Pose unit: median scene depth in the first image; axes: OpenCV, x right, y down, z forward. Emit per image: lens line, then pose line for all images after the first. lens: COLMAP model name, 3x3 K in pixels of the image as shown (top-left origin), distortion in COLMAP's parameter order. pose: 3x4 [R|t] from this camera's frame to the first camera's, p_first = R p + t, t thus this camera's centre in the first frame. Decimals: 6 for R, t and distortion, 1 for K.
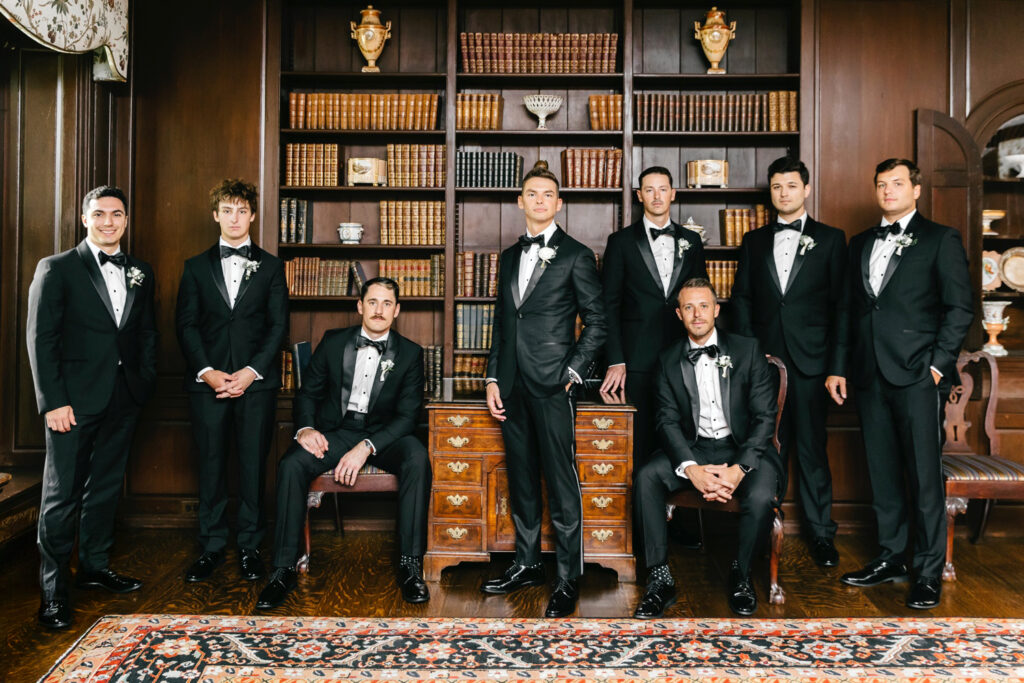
lens RADIAL K [[923.0, 0, 510.7], [0, 923.0, 341.1], [0, 0, 1]] dist [0.038984, -0.038747]
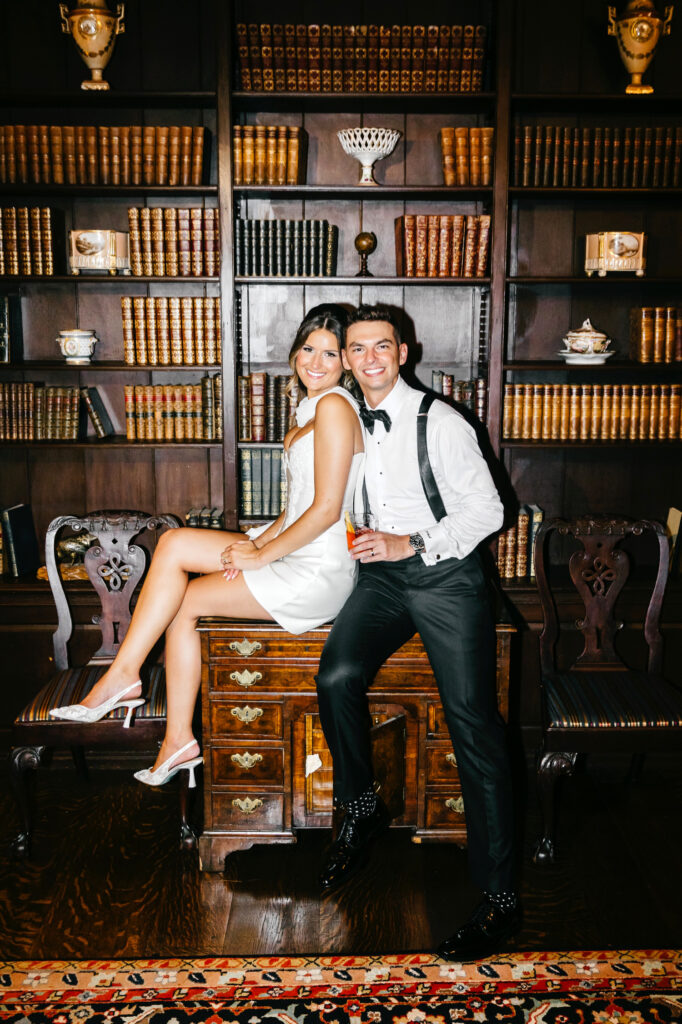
lens RADIAL K [[923.0, 0, 343.1], [0, 923.0, 513.1], [0, 0, 1]] dist [0.038984, -0.038747]
pose [[0.999333, -0.013596, 0.033878, -0.007409], [0.008742, 0.990183, 0.139507, -0.091136], [-0.035442, -0.139118, 0.989641, 0.325213]]
